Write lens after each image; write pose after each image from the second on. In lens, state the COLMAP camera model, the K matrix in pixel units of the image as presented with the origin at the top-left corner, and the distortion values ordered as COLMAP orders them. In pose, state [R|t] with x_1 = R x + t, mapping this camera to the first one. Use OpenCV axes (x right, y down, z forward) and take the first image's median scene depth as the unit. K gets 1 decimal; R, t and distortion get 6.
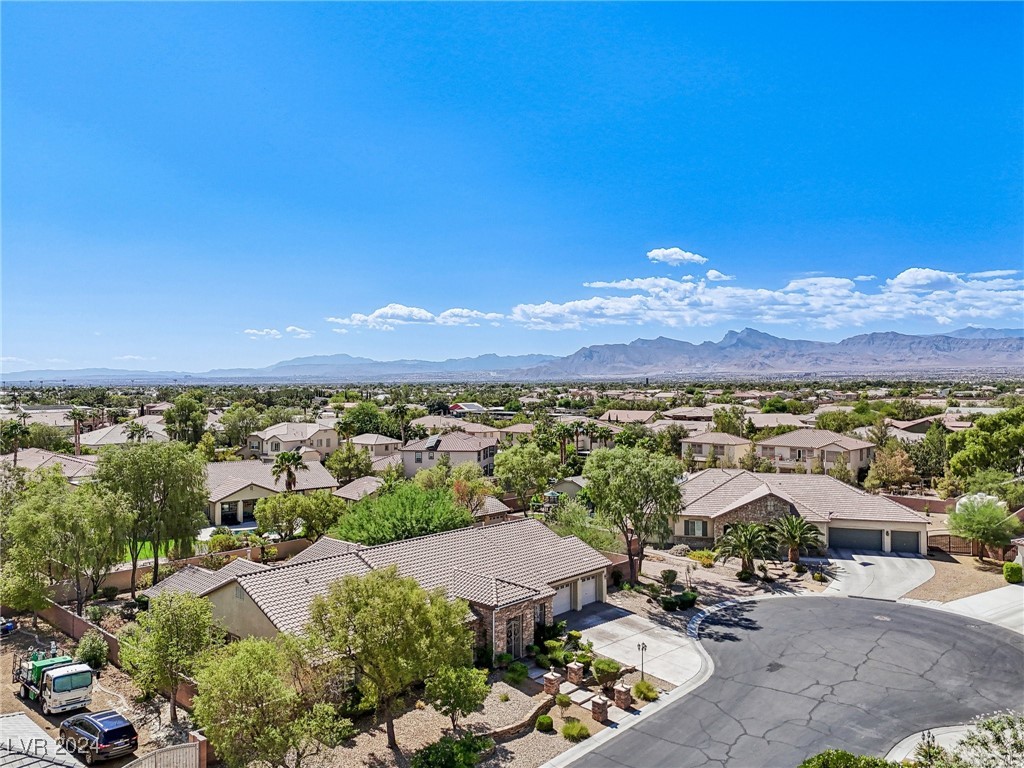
lens RADIAL K [[761.7, 0, 512.0], [0, 761.7, 384.0], [0, 0, 1]] dist [0.054936, -0.043781]
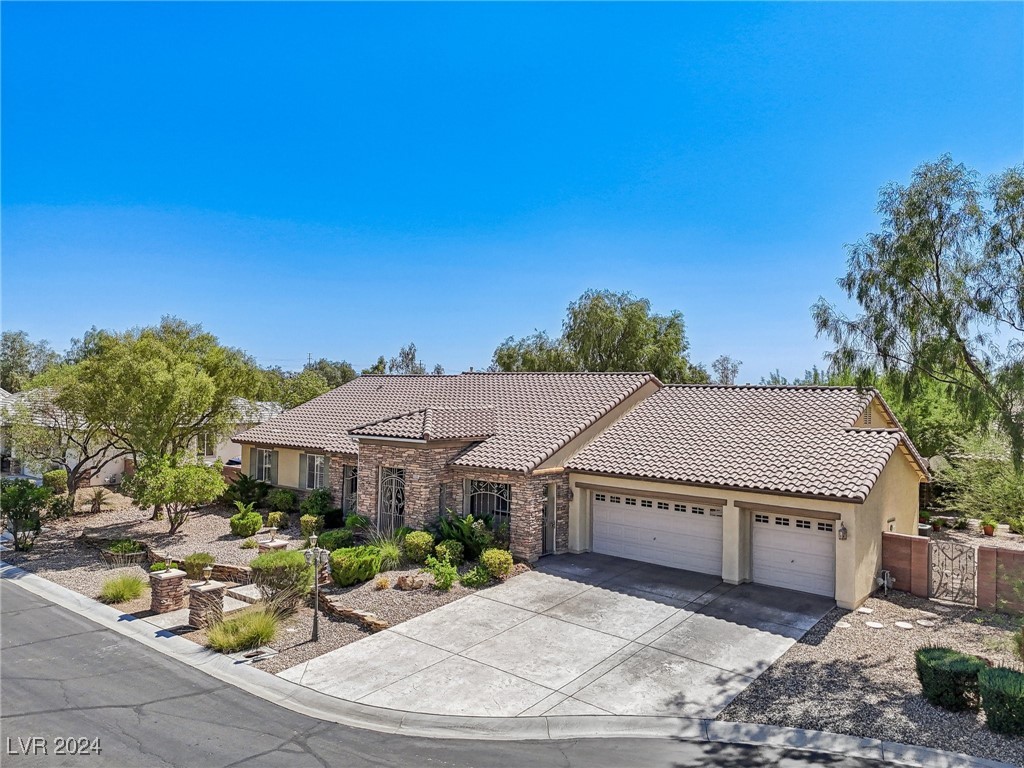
lens RADIAL K [[768.3, 0, 512.0], [0, 768.3, 384.0], [0, 0, 1]] dist [0.088011, -0.088416]
pose [[0.051675, 0.000562, -0.998664, 0.599783], [-0.017513, 0.999847, -0.000344, 0.245557], [0.998510, 0.017507, 0.051677, 1.082455]]
